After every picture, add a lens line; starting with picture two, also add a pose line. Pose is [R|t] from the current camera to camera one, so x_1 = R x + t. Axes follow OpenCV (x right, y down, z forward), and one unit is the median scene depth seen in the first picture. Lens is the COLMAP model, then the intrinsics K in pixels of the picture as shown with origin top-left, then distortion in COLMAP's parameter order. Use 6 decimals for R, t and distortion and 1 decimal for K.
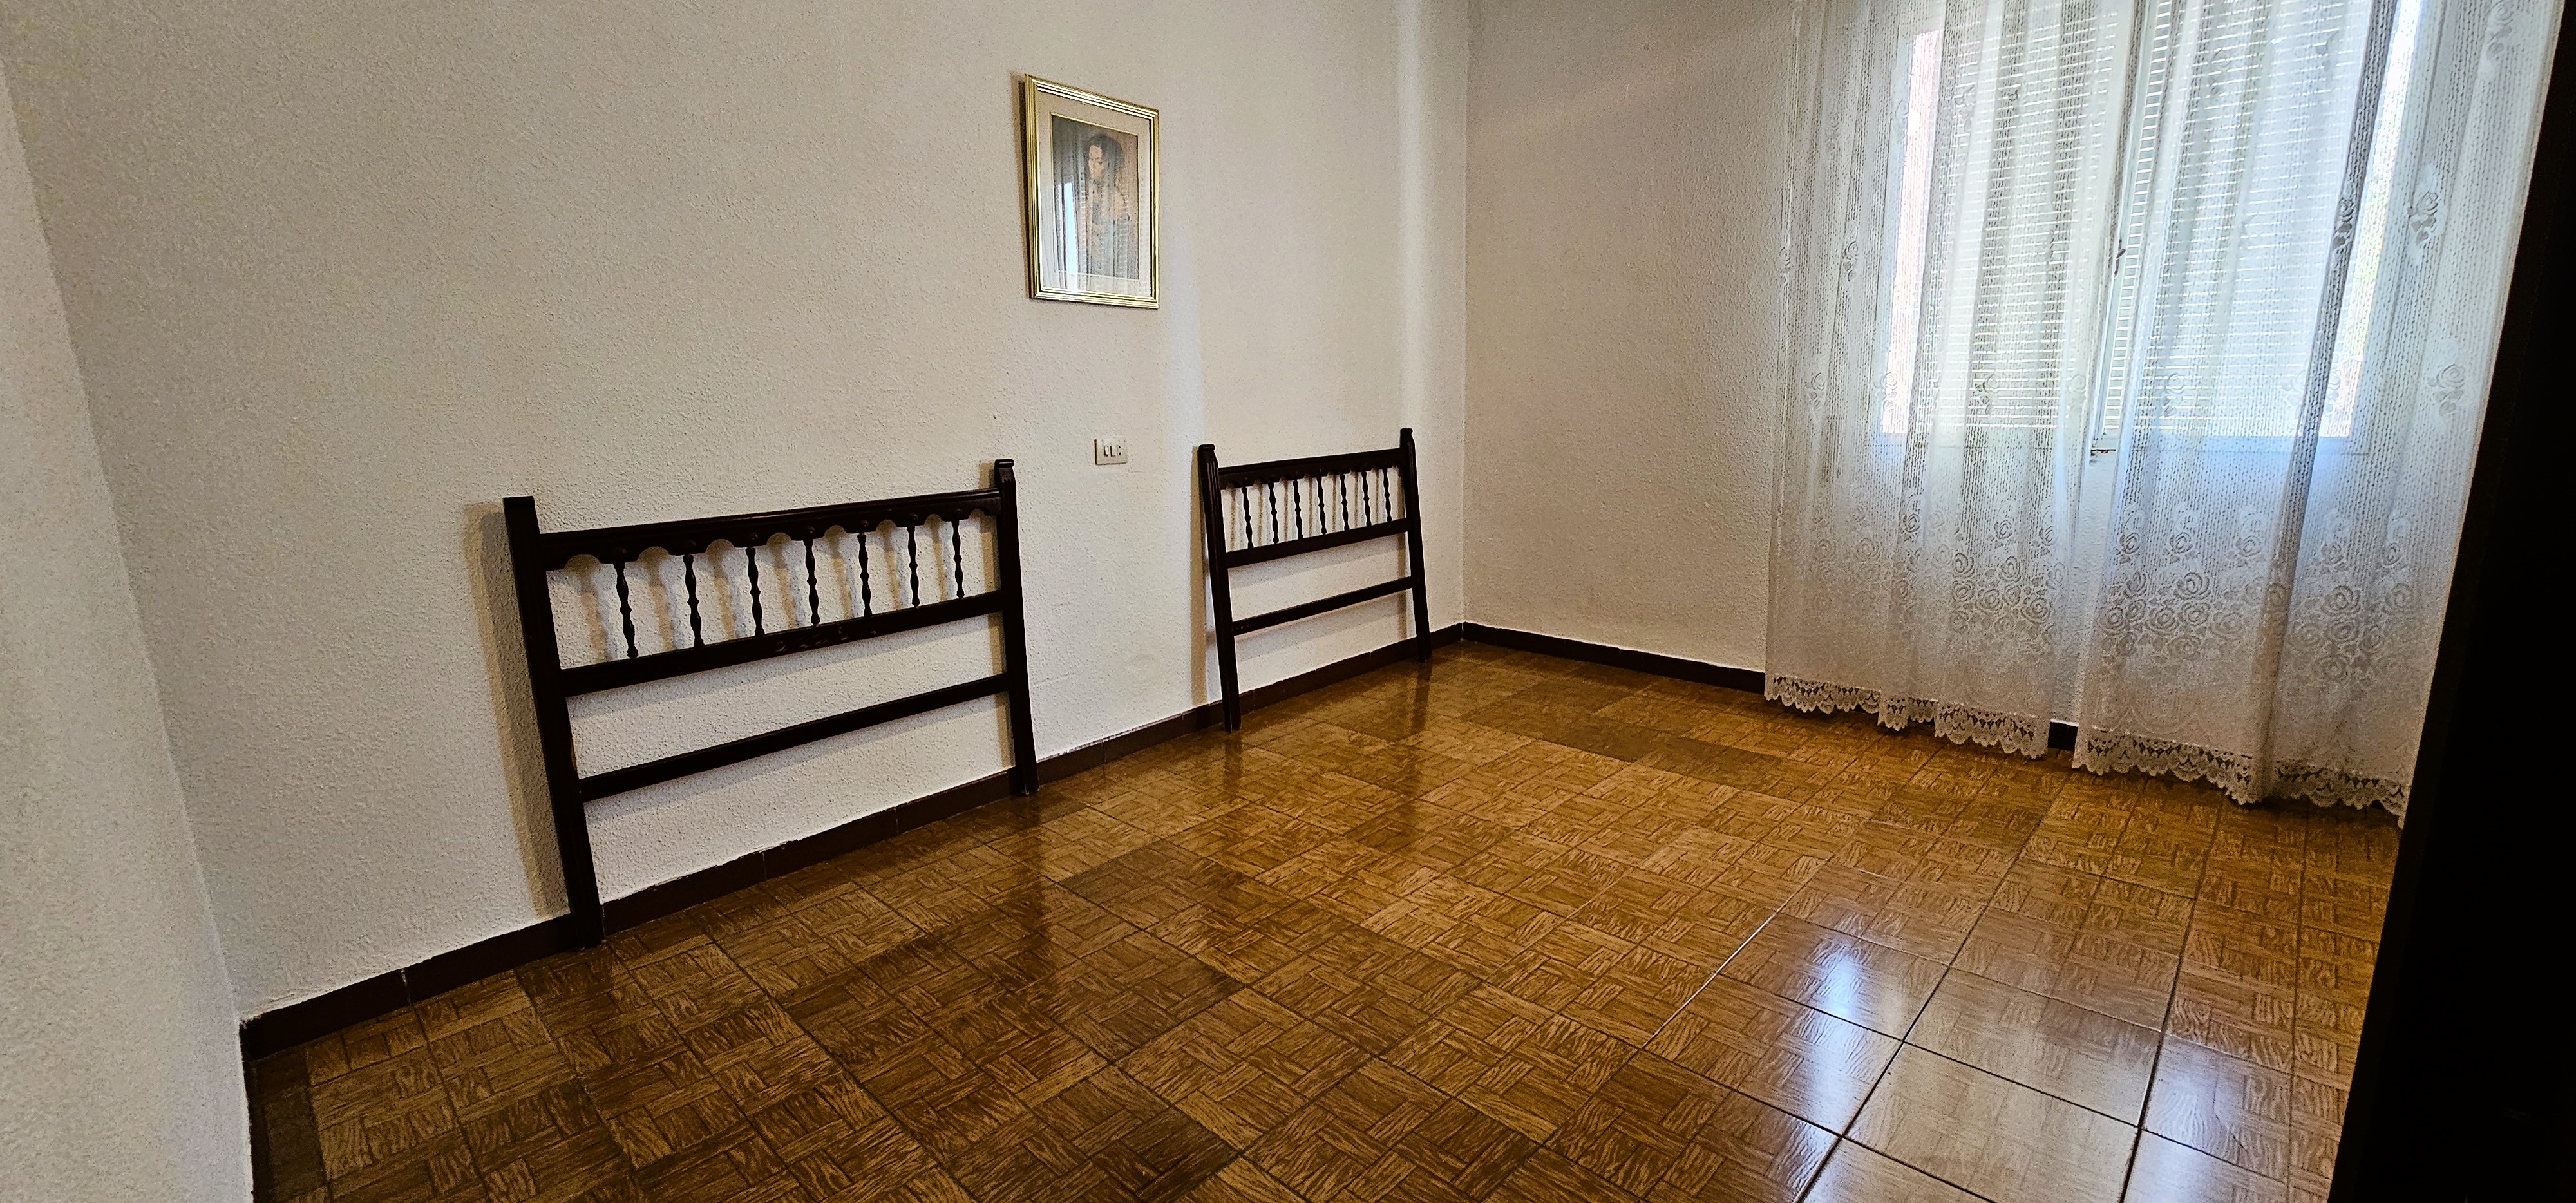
lens RADIAL K [[1052.6, 0, 1281.4], [0, 1052.6, 608.0], [0, 0, 1]] dist [-0.002603, 0.000708]
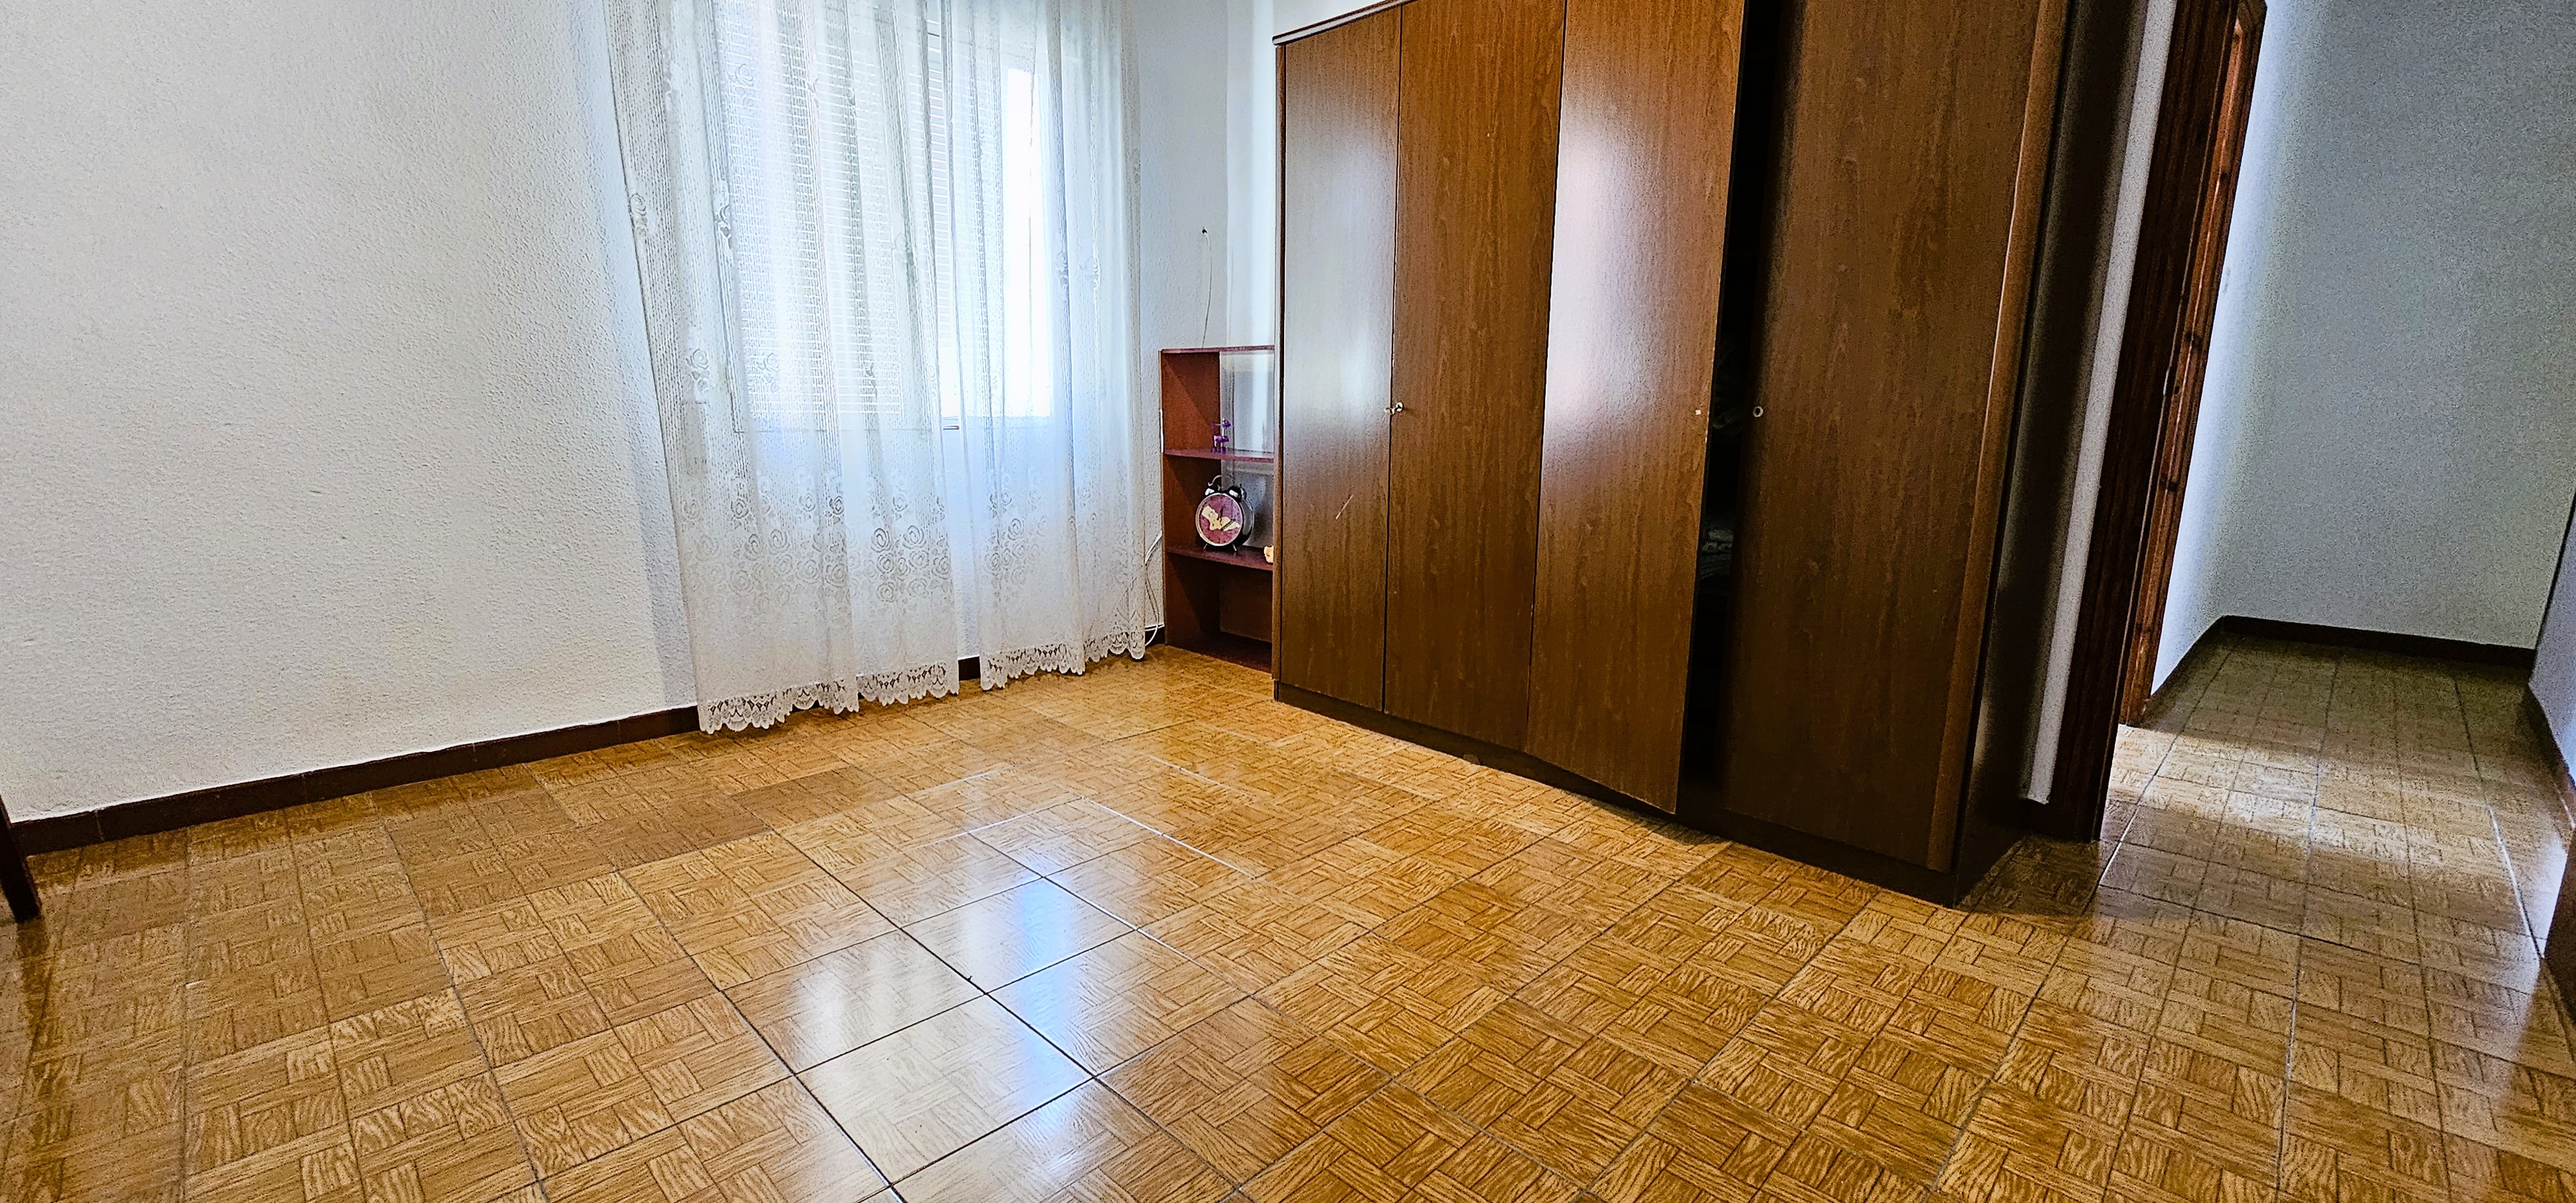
lens RADIAL K [[1052.6, 0, 1281.4], [0, 1052.6, 608.0], [0, 0, 1]] dist [-0.002603, 0.000708]
pose [[0.017985, -0.170602, 0.985176, -0.396526], [0.197533, 0.966520, 0.163765, -0.066233], [-0.980131, 0.191659, 0.051082, 0.546643]]
